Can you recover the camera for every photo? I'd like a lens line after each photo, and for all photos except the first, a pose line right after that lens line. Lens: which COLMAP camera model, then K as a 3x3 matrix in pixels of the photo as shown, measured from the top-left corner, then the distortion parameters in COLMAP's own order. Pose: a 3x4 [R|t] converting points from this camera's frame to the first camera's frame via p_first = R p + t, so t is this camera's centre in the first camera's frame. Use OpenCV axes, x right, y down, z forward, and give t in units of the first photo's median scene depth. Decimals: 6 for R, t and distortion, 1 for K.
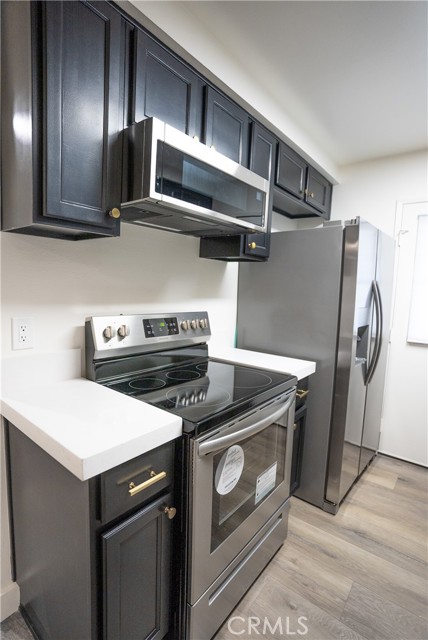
lens RADIAL K [[318.7, 0, 210.9], [0, 318.7, 320.1], [0, 0, 1]] dist [-0.044186, 0.009133]
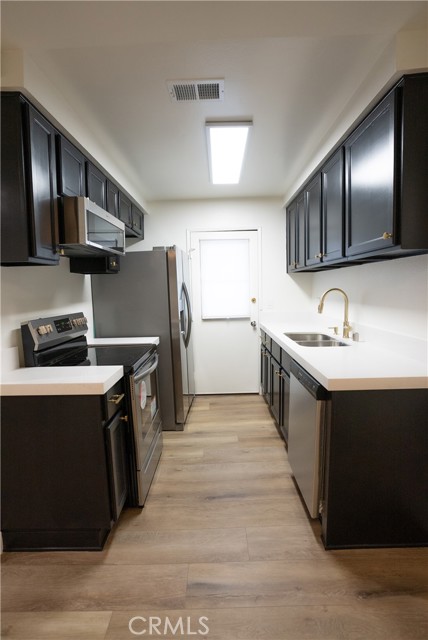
lens RADIAL K [[282.7, 0, 214.4], [0, 282.7, 318.2], [0, 0, 1]] dist [-0.001097, 0.000068]
pose [[0.794762, -0.123207, 0.594284, -0.267262], [0.120974, 0.991688, 0.043813, 0.012054], [-0.594743, 0.037072, 0.803061, -0.279224]]
